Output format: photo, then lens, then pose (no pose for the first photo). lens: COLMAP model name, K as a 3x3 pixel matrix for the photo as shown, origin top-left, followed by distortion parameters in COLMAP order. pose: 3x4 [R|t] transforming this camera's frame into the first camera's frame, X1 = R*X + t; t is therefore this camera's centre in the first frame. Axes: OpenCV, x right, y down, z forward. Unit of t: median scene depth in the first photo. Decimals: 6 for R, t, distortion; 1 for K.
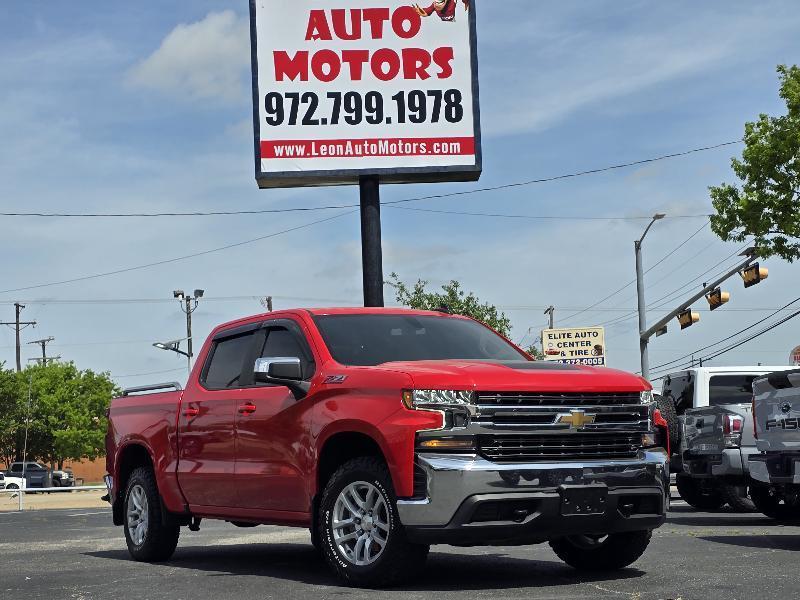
lens RADIAL K [[1757.6, 0, 399.7], [0, 1757.6, 312.2], [0, 0, 1]] dist [0.118654, 0.237467]
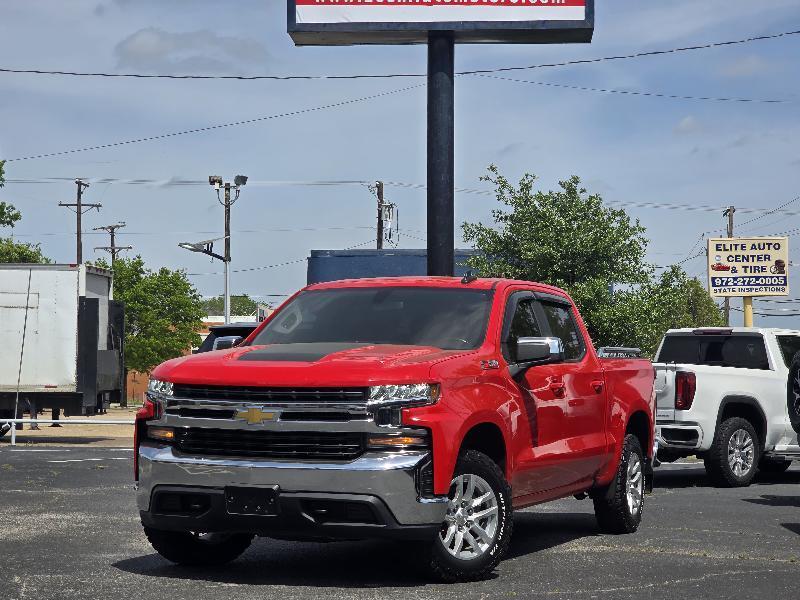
lens RADIAL K [[1915.4, 0, 401.5], [0, 1915.4, 339.4], [0, 0, 1]] dist [-0.072104, 0.194674]
pose [[0.992287, 0.043178, -0.116201, 0.065492], [-0.033994, 0.996223, 0.079896, -0.012203], [0.119212, -0.075329, 0.990007, 0.191621]]
